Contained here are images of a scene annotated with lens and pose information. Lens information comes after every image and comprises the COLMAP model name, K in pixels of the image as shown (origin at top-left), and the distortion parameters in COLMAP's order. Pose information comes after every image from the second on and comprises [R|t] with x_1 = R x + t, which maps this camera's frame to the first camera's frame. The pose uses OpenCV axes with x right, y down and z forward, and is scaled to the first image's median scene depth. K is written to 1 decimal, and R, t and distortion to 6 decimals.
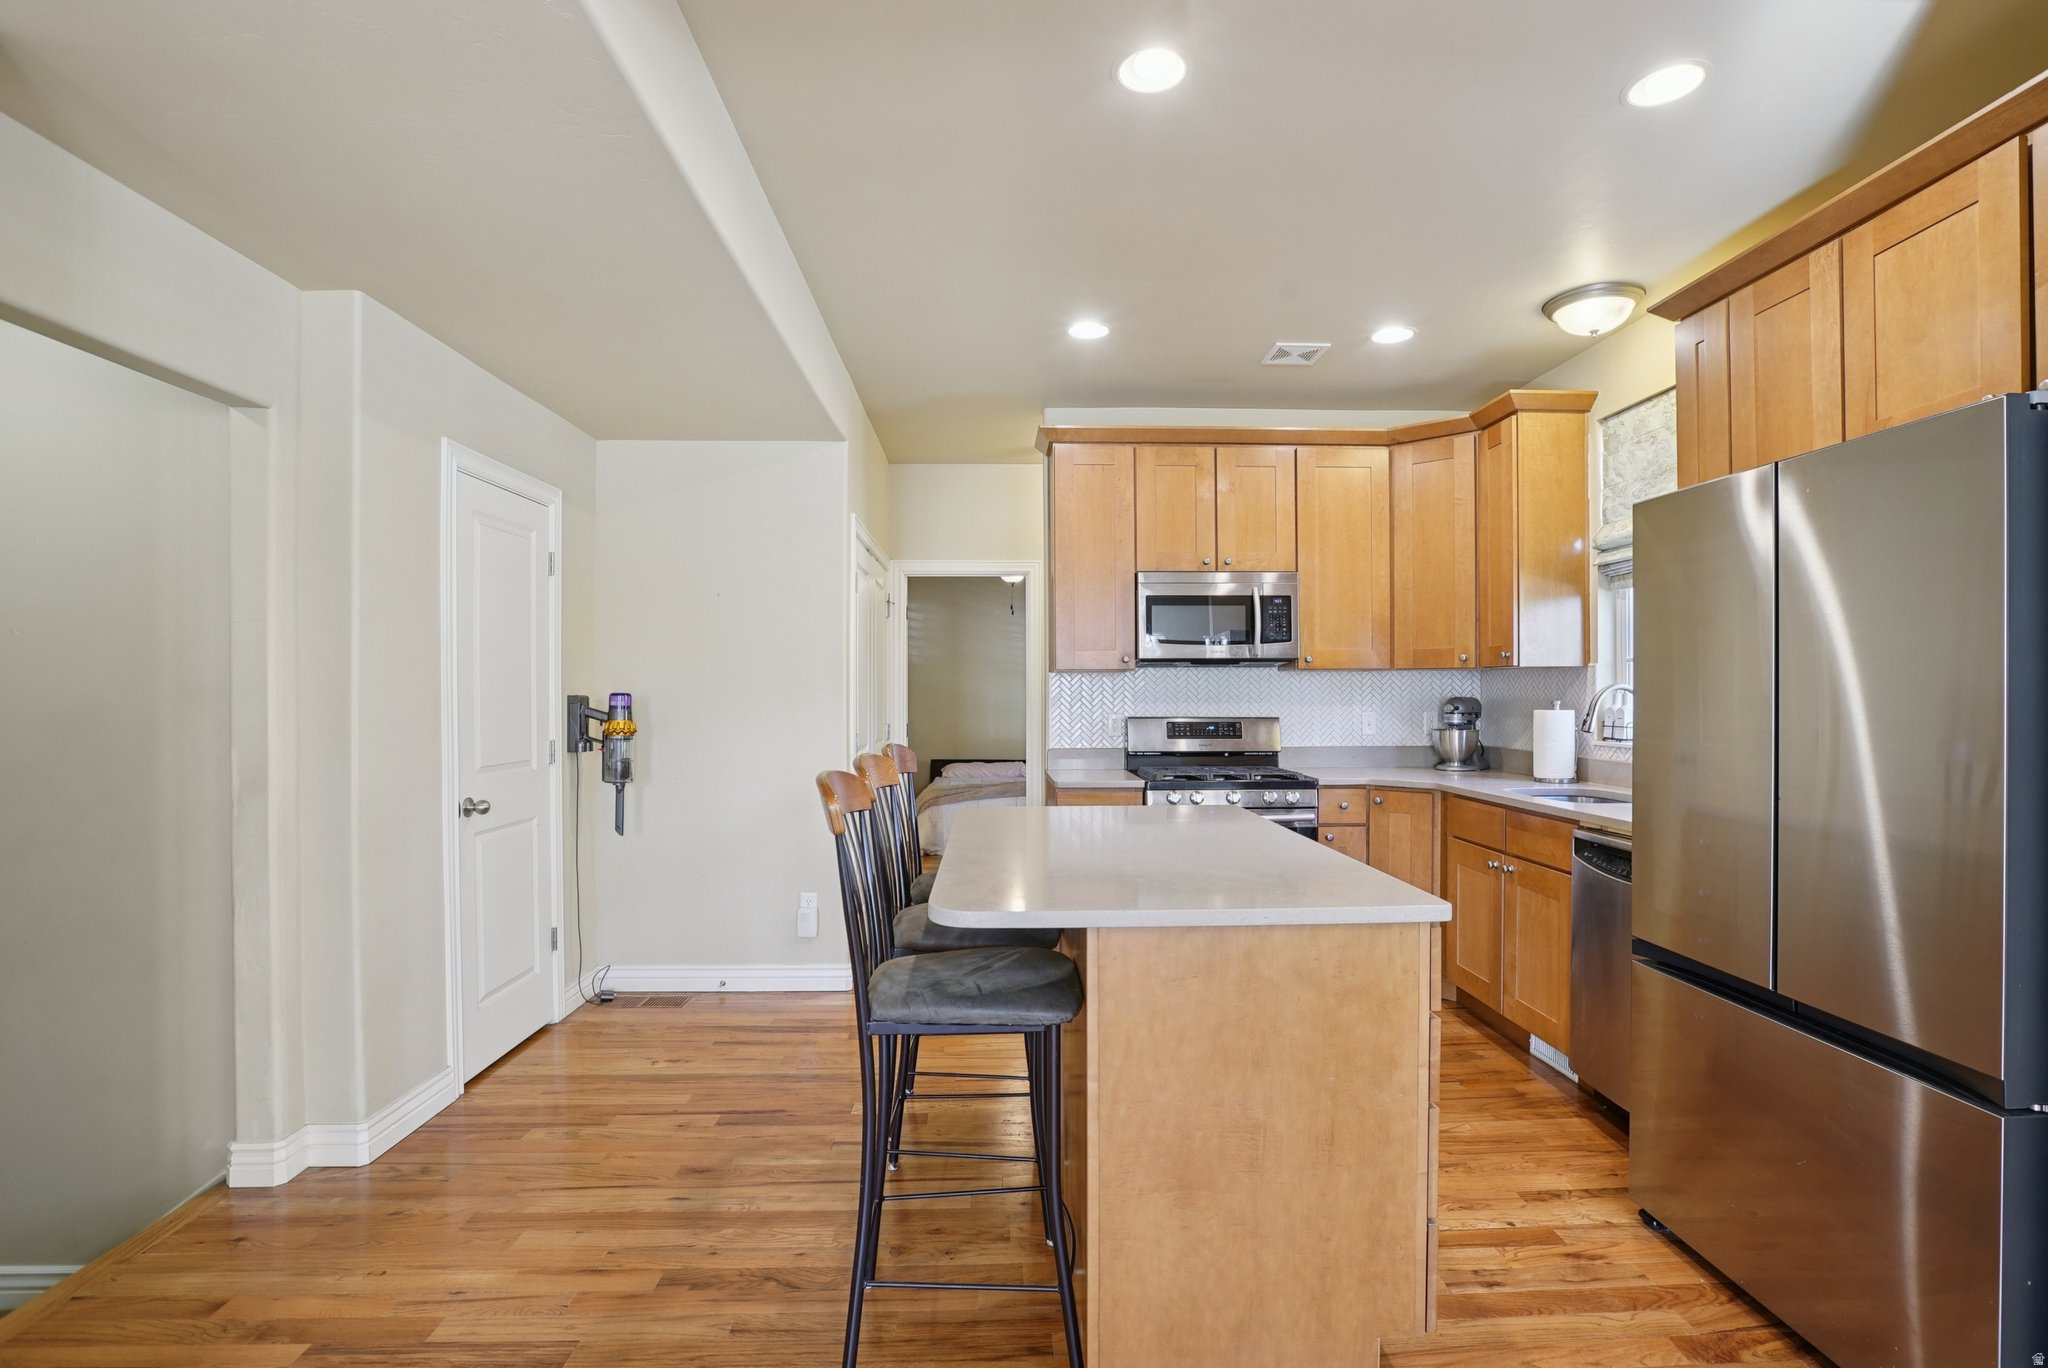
lens RADIAL K [[962.5, 0, 1040.7], [0, 962.5, 697.7], [0, 0, 1]] dist [-0.044970, 0.004850]
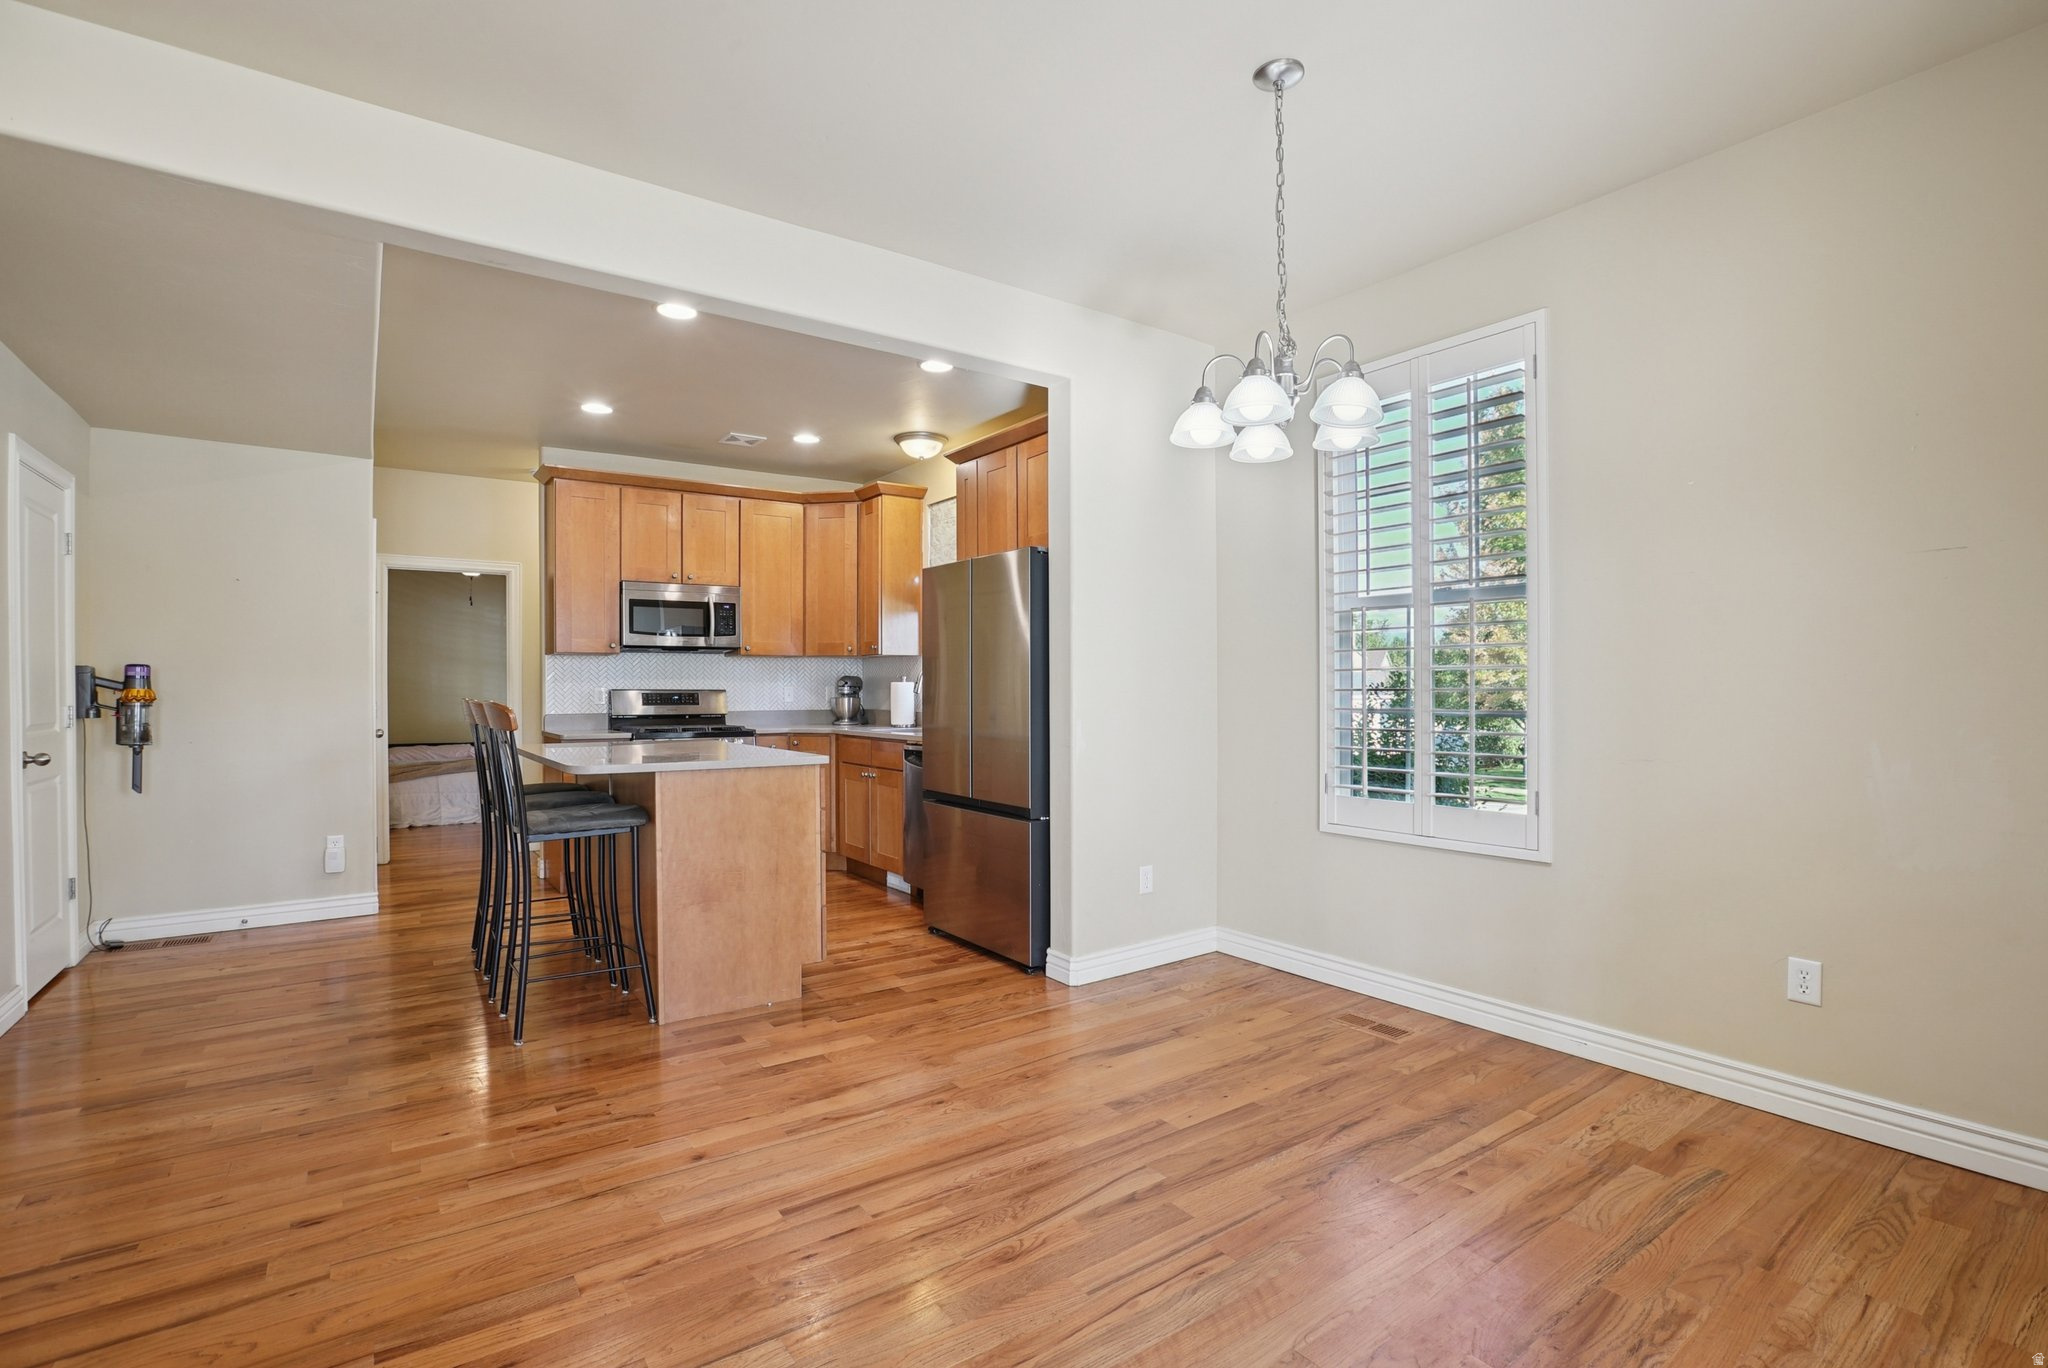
lens RADIAL K [[955.7, 0, 1014.5], [0, 955.7, 687.4], [0, 0, 1]] dist [-0.029031, 0.003864]
pose [[0.844218, 0.000743, 0.536000, -0.165365], [0.003251, 0.999974, -0.006506, 0.032488], [-0.535991, 0.007235, 0.844193, -0.463545]]
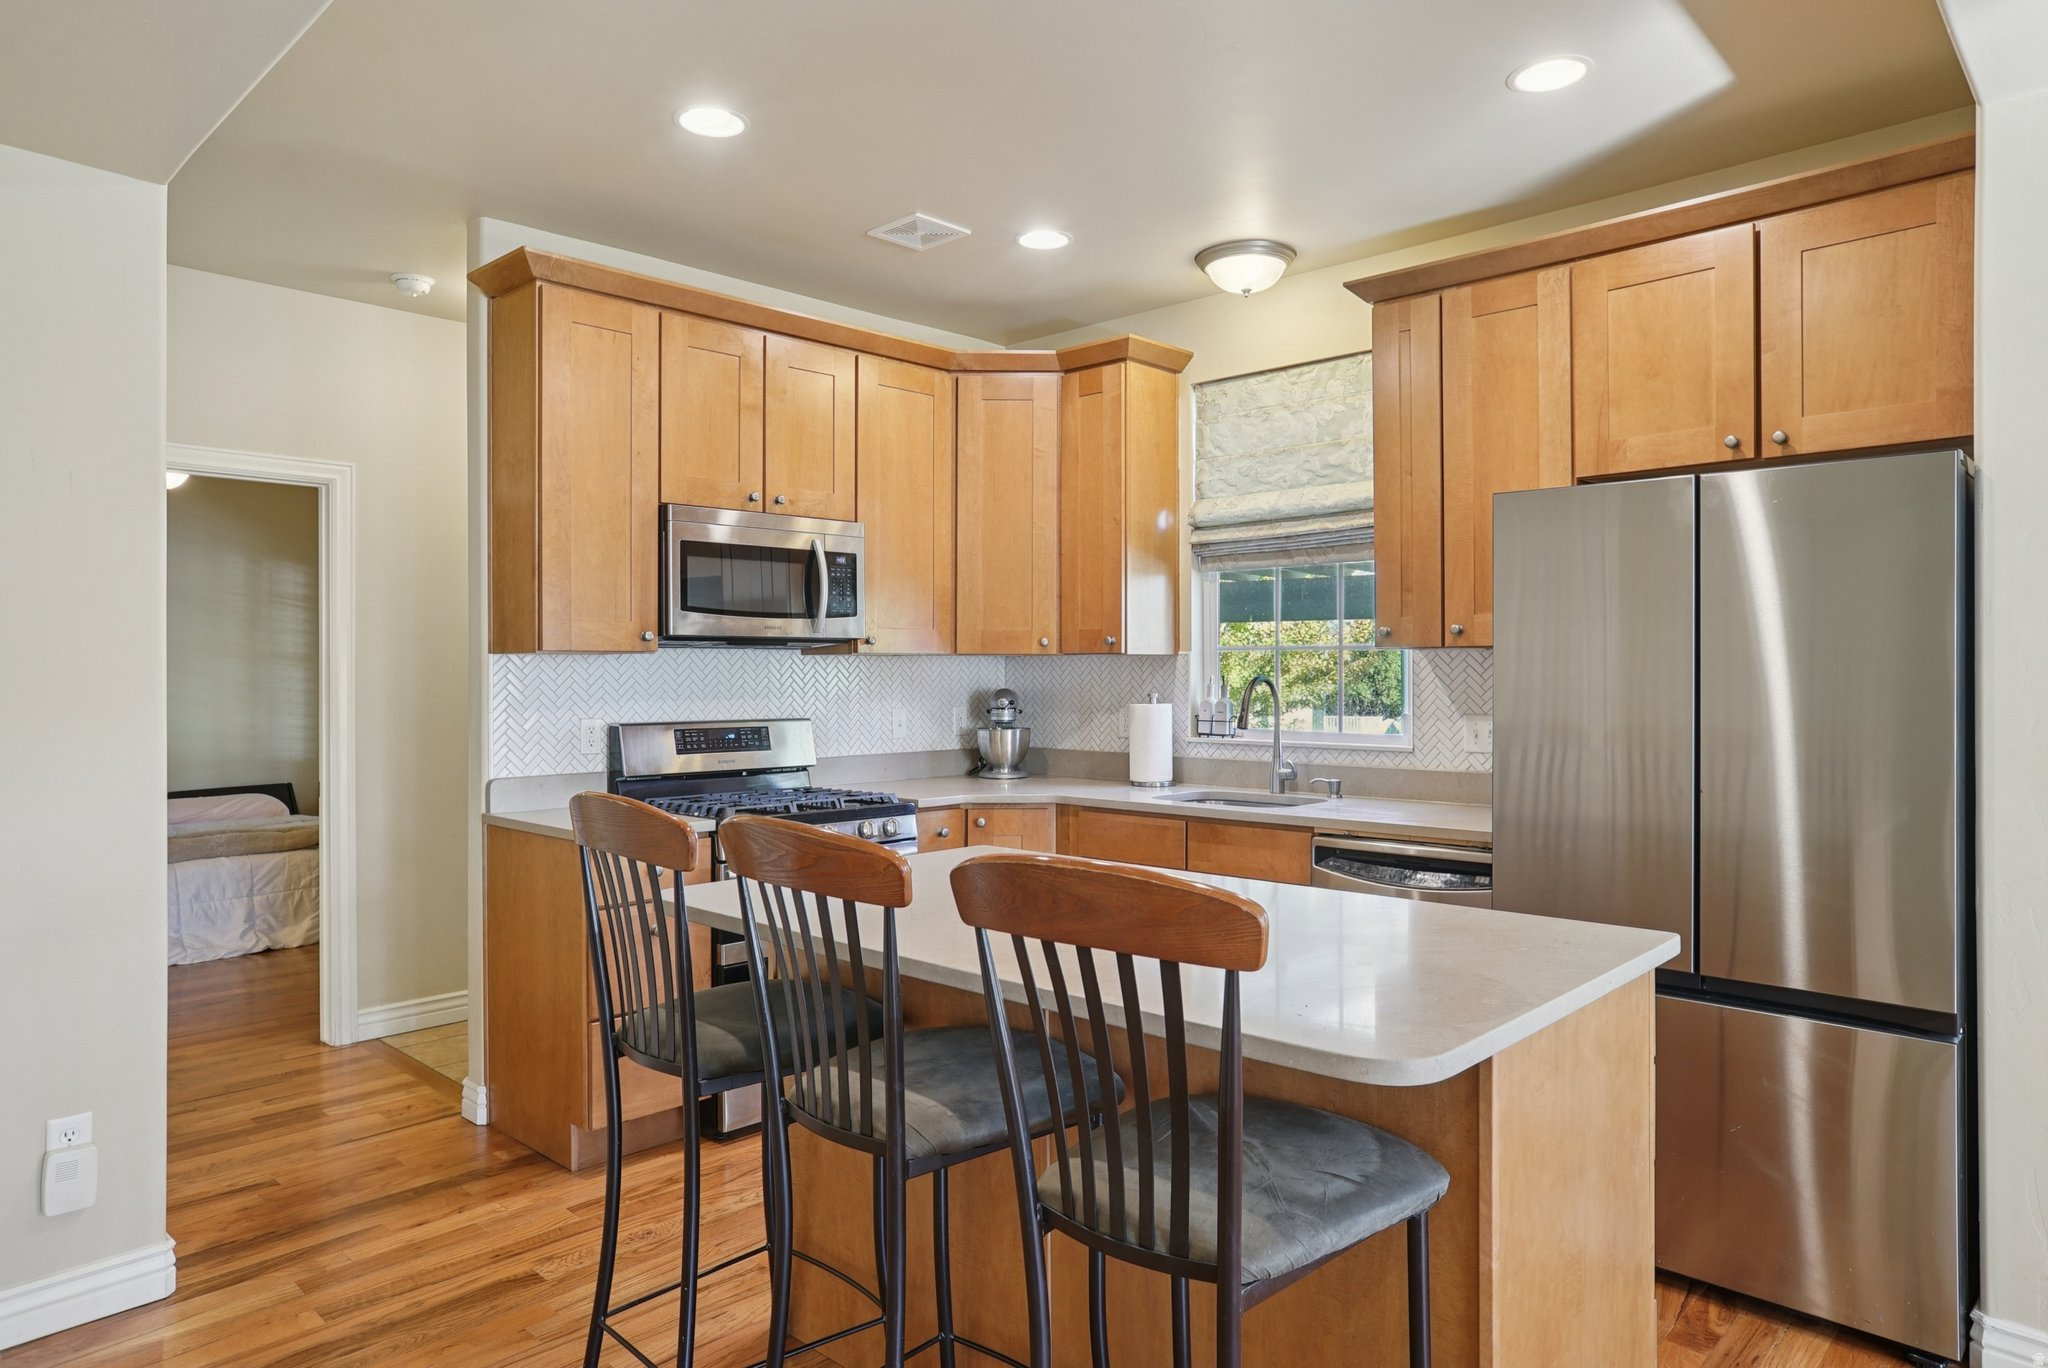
lens RADIAL K [[1267.4, 0, 1051.0], [0, 1267.4, 659.5], [0, 0, 1]] dist [-0.017849, 0.002553]
pose [[0.711442, 0.007937, 0.702700, -0.351389], [0.004472, 0.999865, -0.015822, -0.010019], [-0.702731, 0.014399, 0.711310, 0.226932]]
